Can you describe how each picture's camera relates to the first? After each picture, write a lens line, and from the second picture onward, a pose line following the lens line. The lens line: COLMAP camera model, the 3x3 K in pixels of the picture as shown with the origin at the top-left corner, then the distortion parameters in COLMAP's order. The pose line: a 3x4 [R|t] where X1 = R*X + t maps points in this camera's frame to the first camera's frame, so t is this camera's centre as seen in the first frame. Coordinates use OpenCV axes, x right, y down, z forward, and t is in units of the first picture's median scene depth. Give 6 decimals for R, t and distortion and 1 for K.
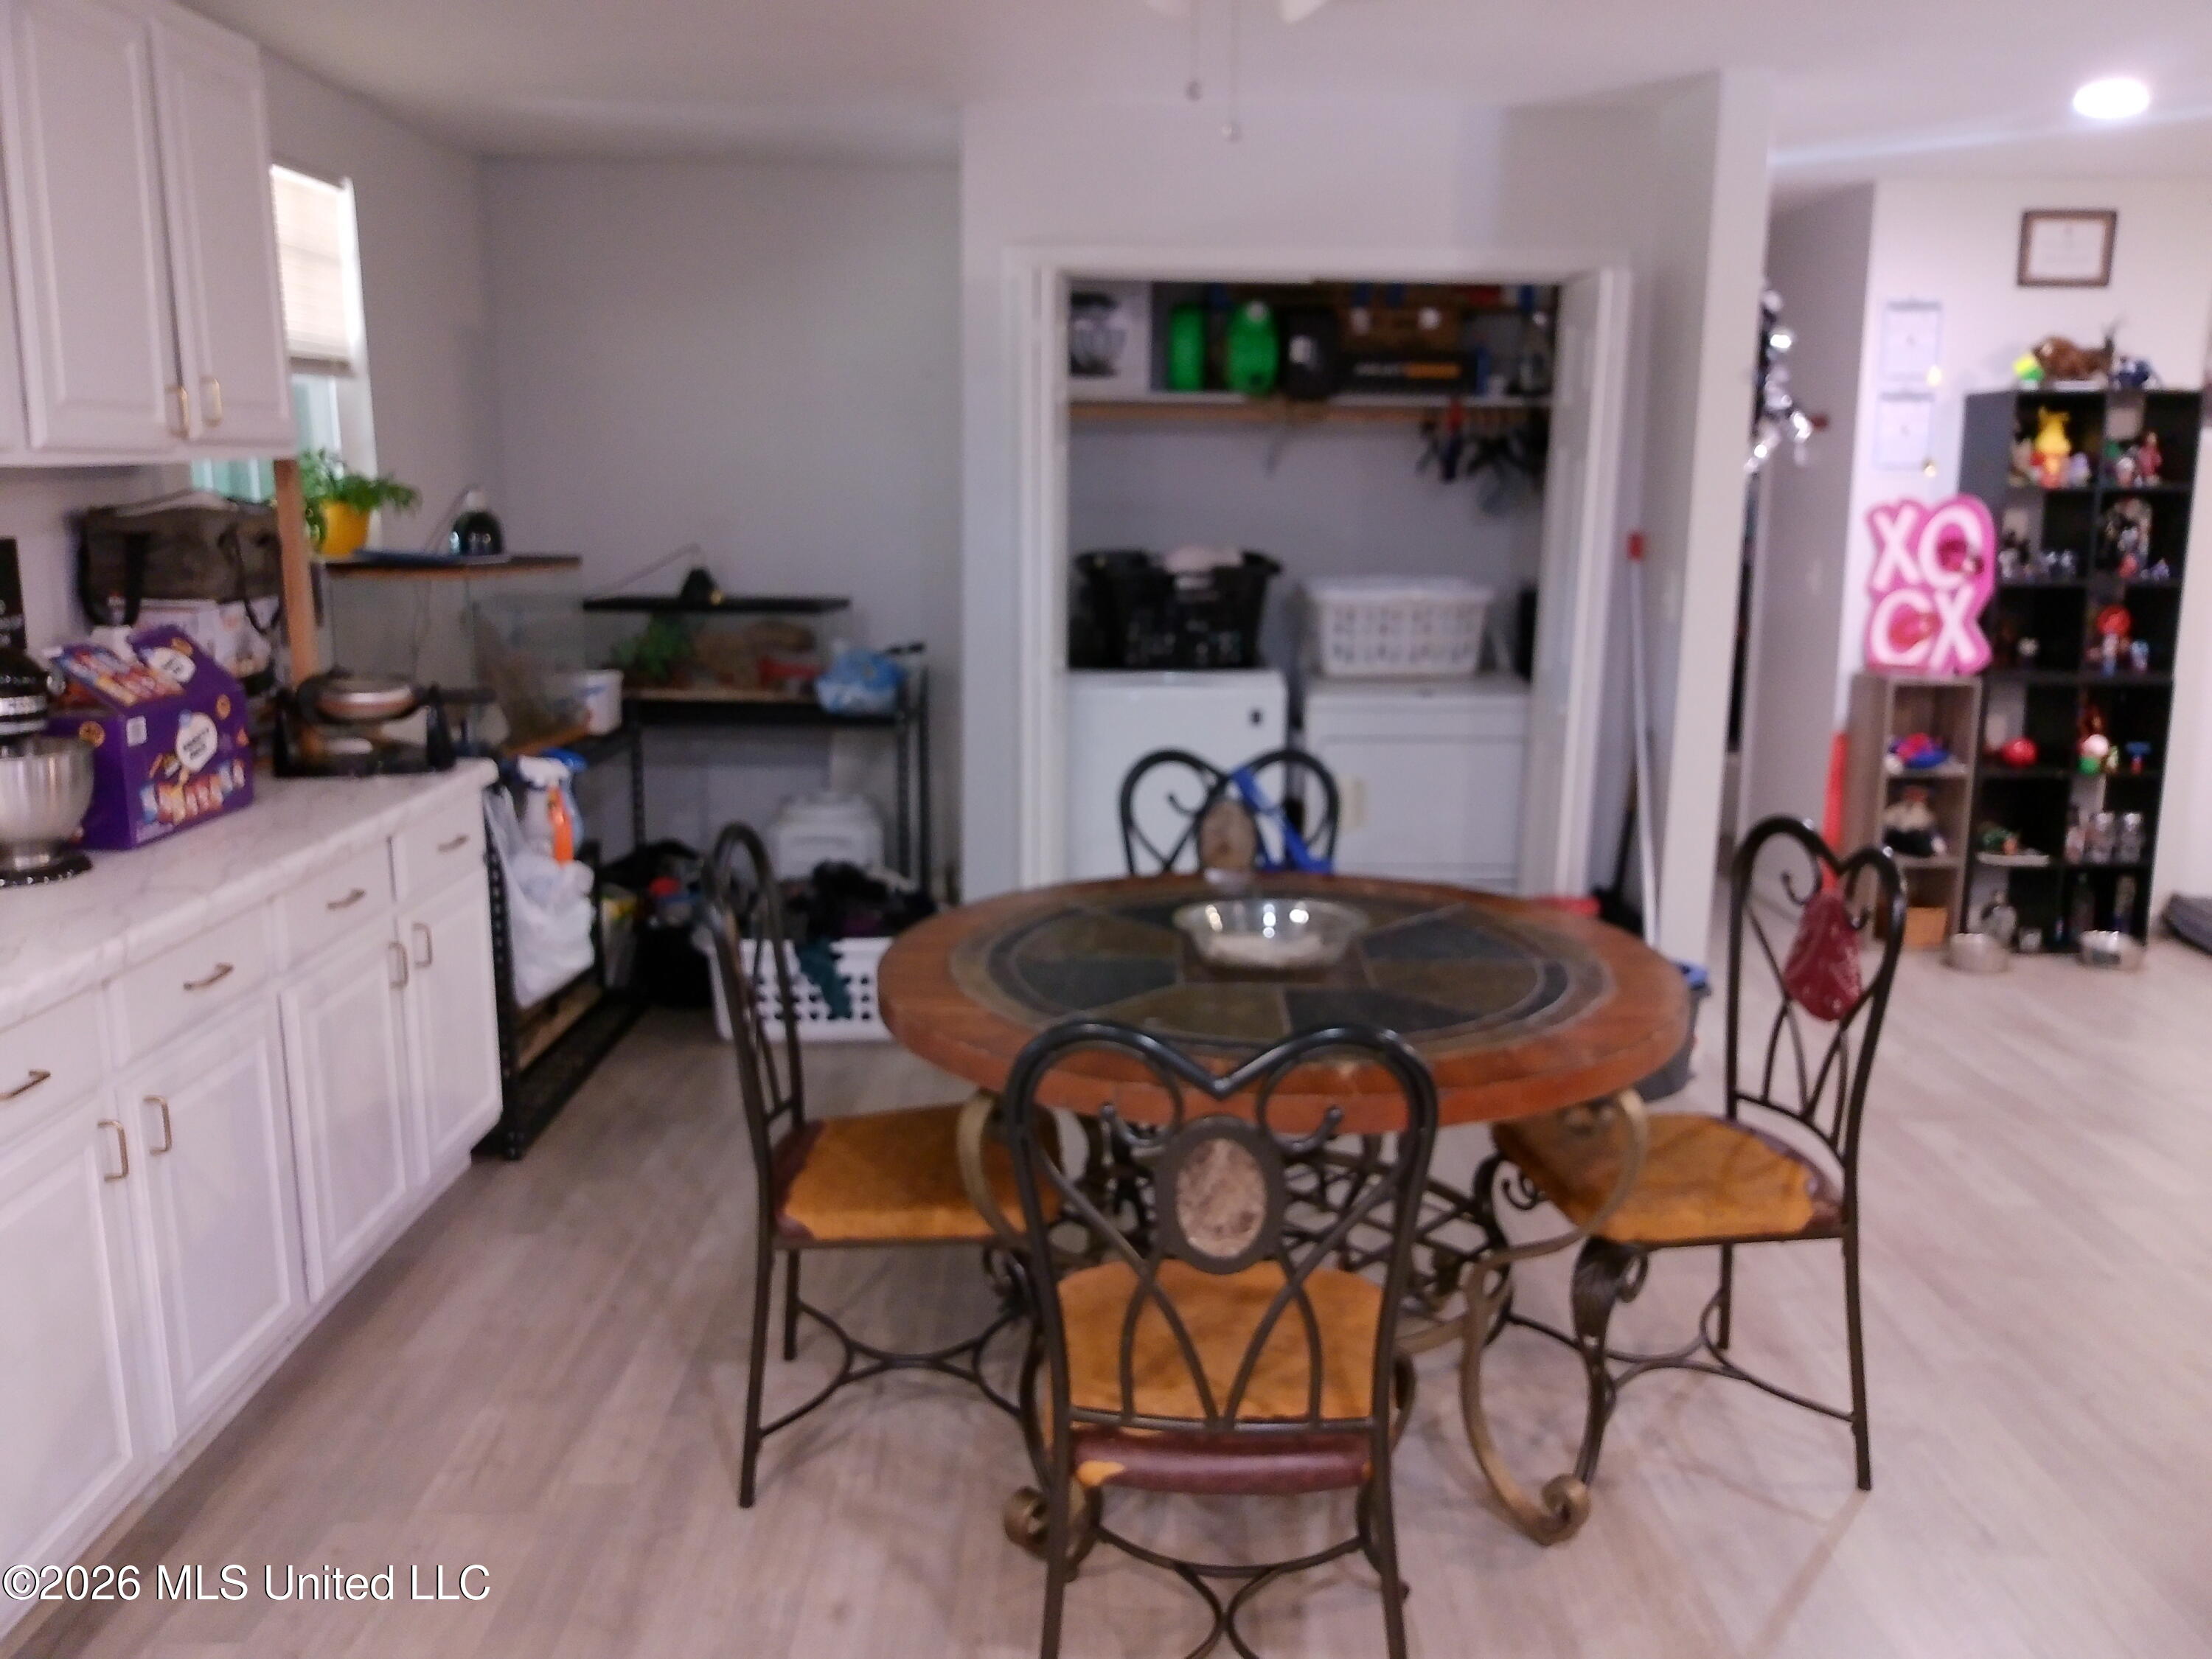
lens RADIAL K [[1749.9, 0, 1123.3], [0, 1749.9, 831.6], [0, 0, 1]] dist [0.001327, -0.005249]
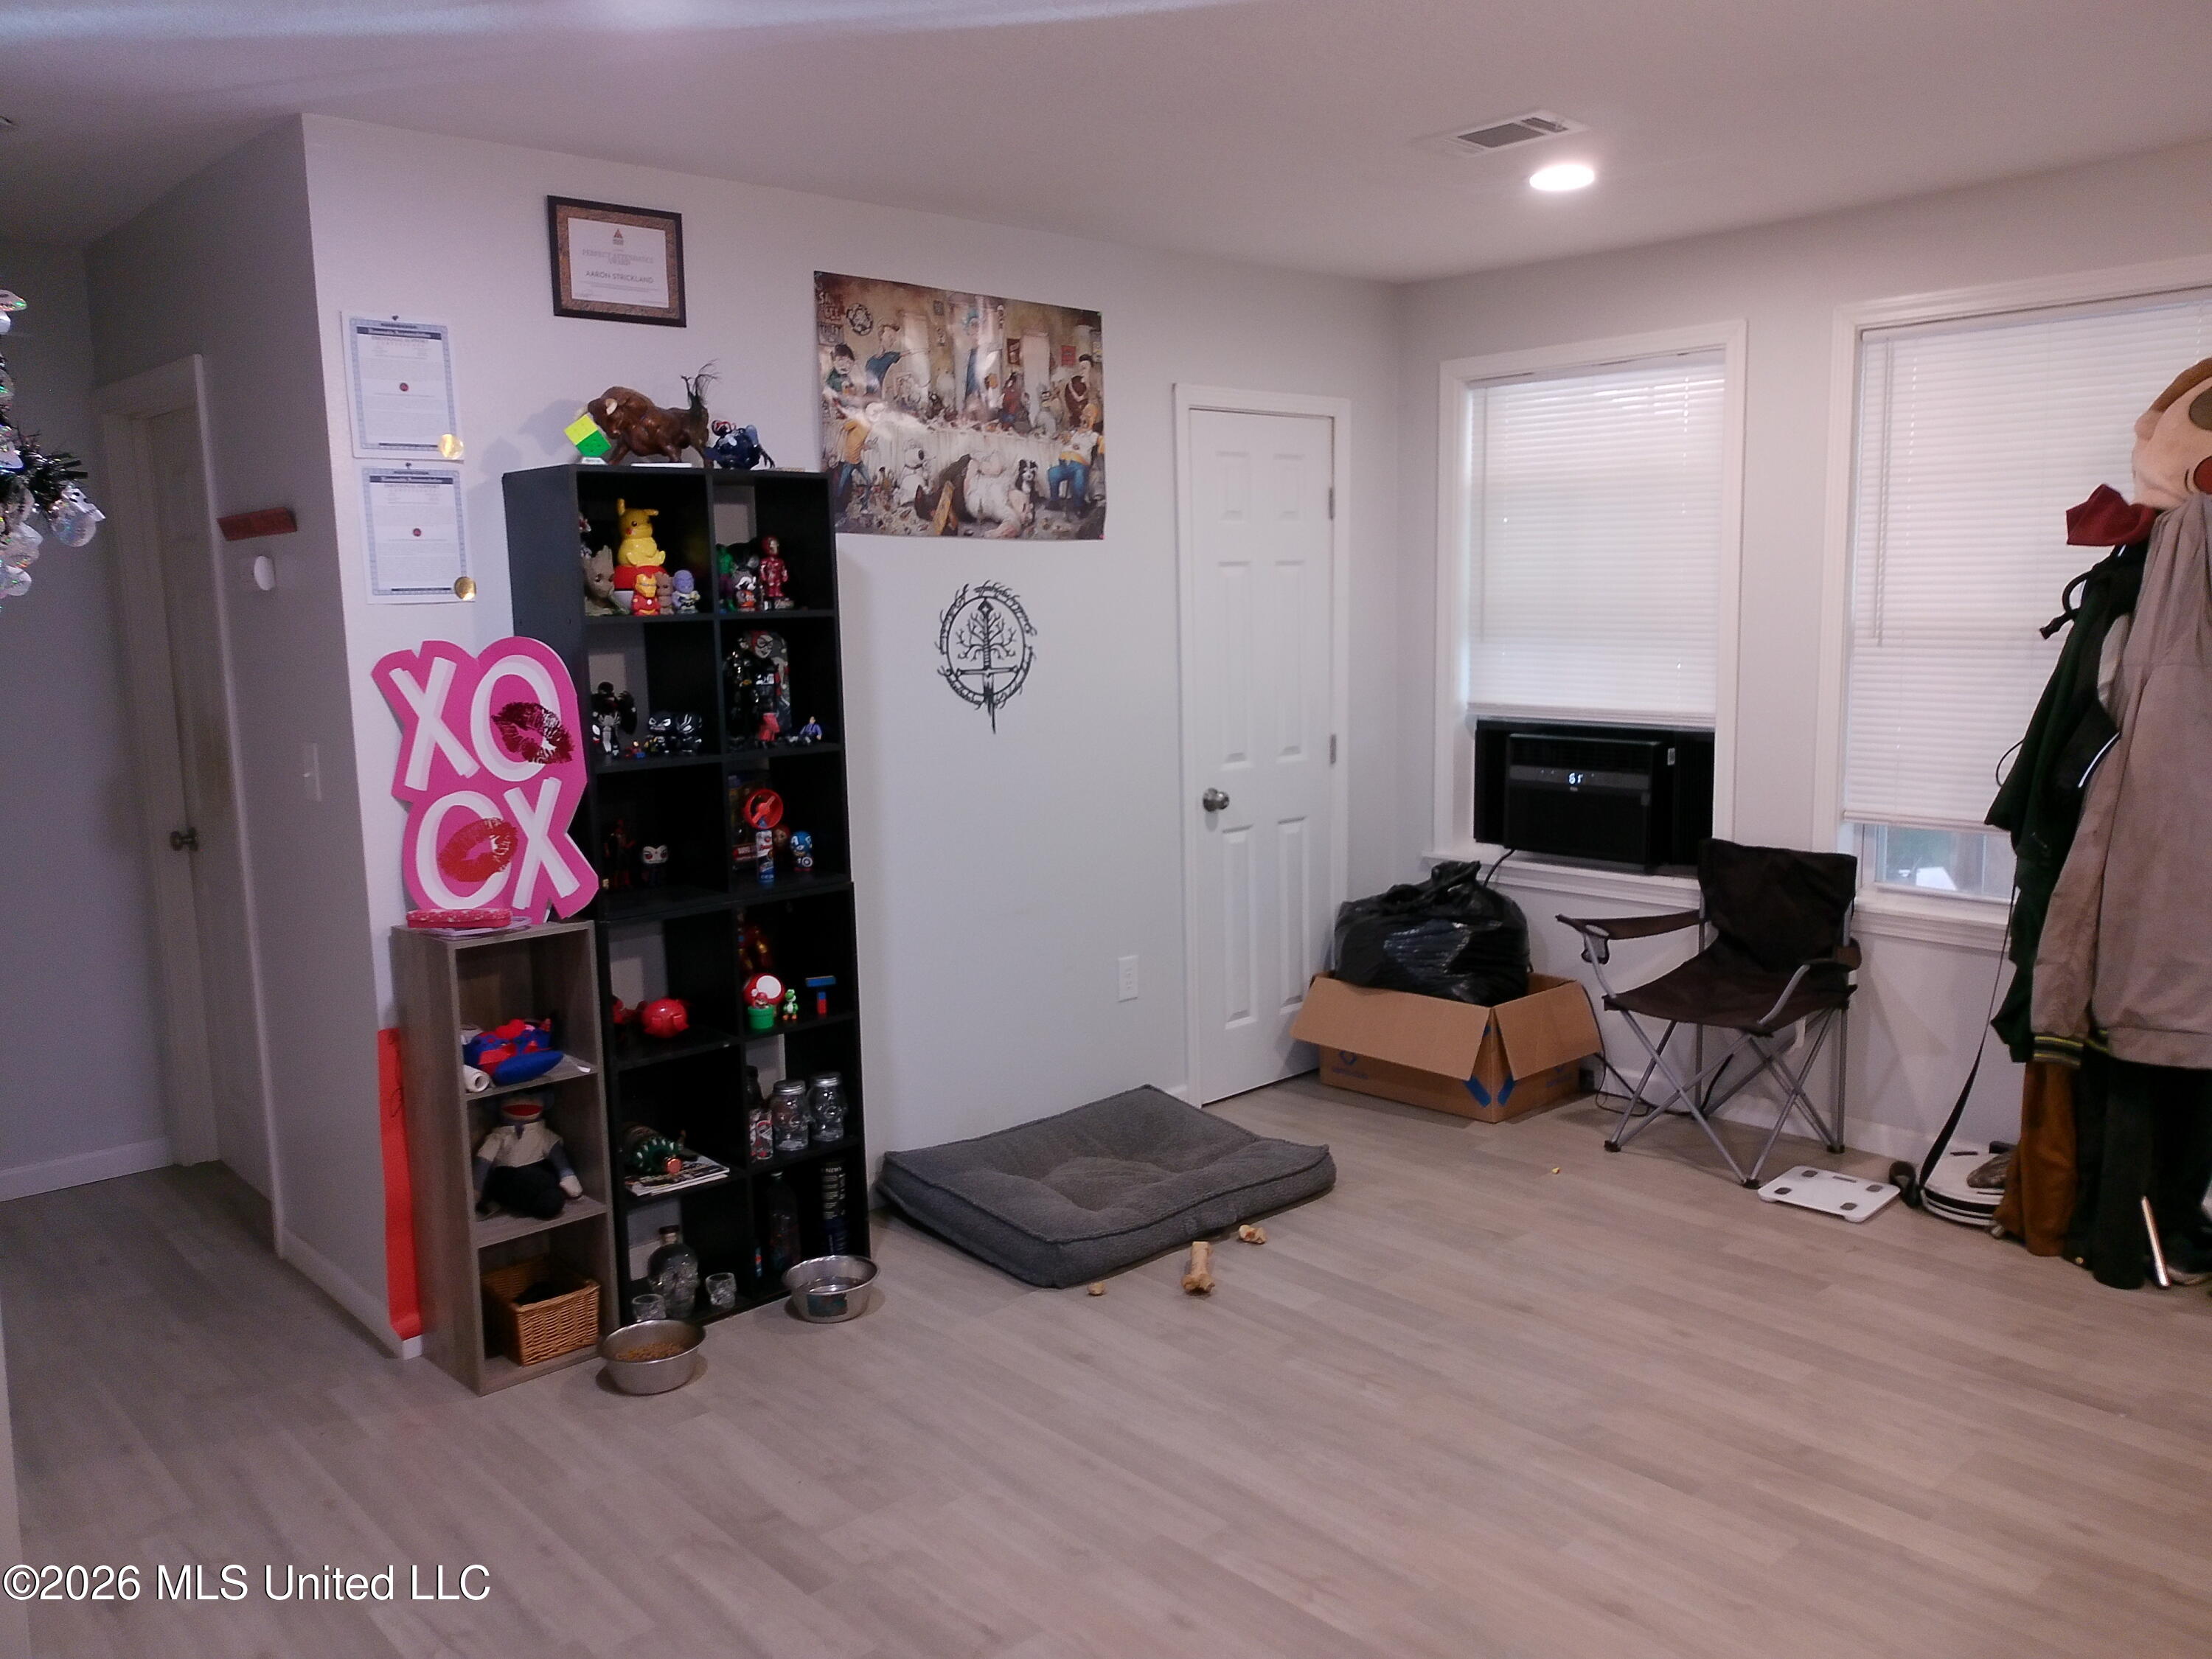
lens RADIAL K [[1749.9, 0, 1112.4], [0, 1749.9, 825.0], [0, 0, 1]] dist [0.001327, -0.005249]
pose [[0.749883, -0.107669, 0.652750, 0.219297], [0.148862, 0.988826, -0.007909, -0.087396], [-0.644605, 0.103100, 0.757532, 0.391175]]
